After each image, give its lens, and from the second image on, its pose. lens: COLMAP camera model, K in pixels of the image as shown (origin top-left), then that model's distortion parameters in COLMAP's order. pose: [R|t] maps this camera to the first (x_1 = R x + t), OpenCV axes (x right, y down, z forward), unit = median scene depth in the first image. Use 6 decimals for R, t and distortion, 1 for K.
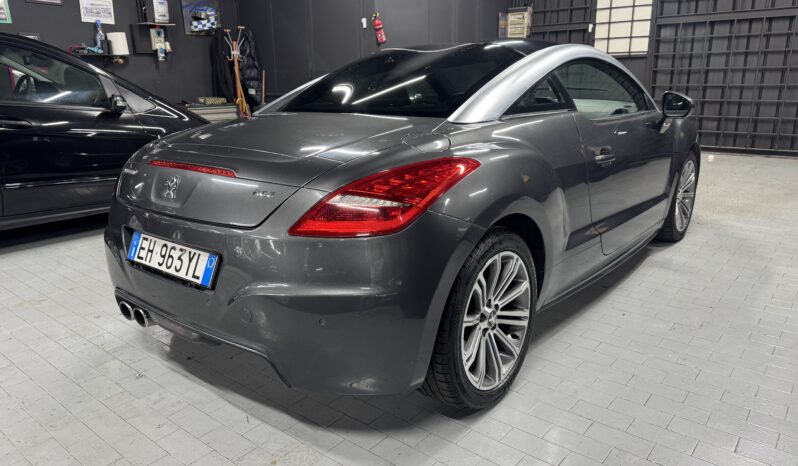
lens RADIAL K [[570.2, 0, 399.0], [0, 570.2, 233.0], [0, 0, 1]] dist [0.039794, -0.068962]
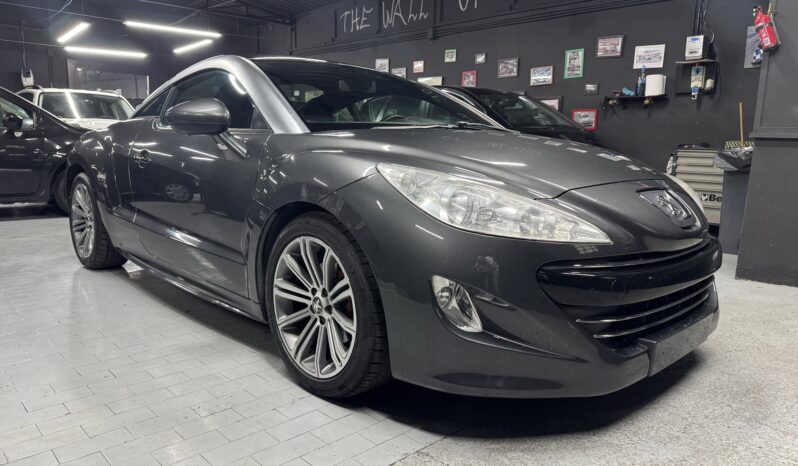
lens RADIAL K [[570.2, 0, 399.0], [0, 570.2, 233.0], [0, 0, 1]] dist [0.039794, -0.068962]
pose [[-0.135367, 0.172161, -0.975724, 0.615638], [-0.275922, 0.939280, 0.204010, -0.157929], [0.951600, 0.296840, -0.079644, 0.697732]]
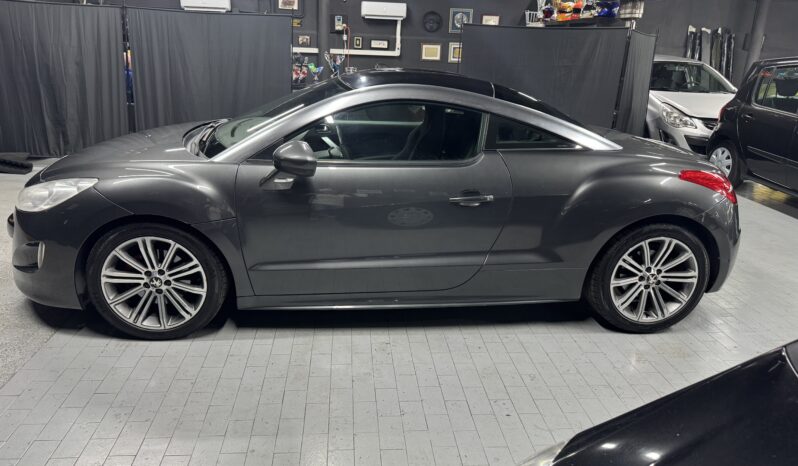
lens RADIAL K [[563.0, 0, 399.0], [0, 563.0, 233.0], [0, 0, 1]] dist [0.104439, -0.199445]
pose [[0.692971, 0.309952, -0.650938, 0.732549], [-0.307711, 0.943658, 0.121754, -0.192993], [0.652001, 0.115929, 0.749303, 0.422343]]
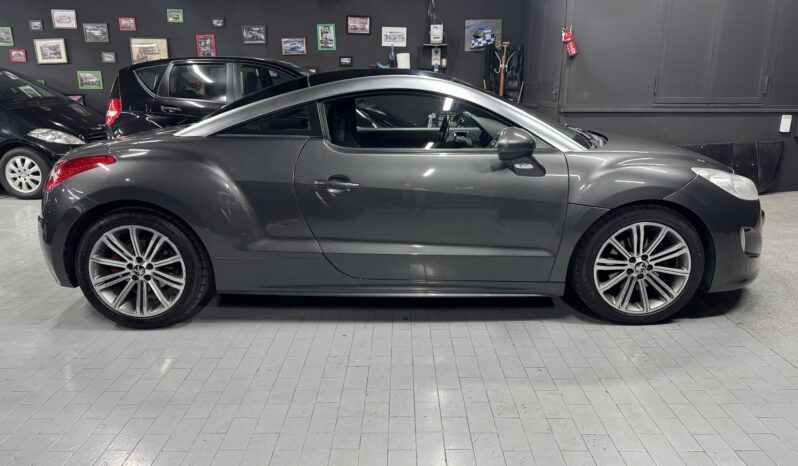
lens RADIAL K [[563.0, 0, 399.0], [0, 563.0, 233.0], [0, 0, 1]] dist [0.104439, -0.199445]
pose [[0.627707, 0.212402, -0.748912, 0.539786], [-0.209587, 0.972644, 0.100189, -0.074796], [0.749705, 0.094073, 0.655052, 0.174256]]
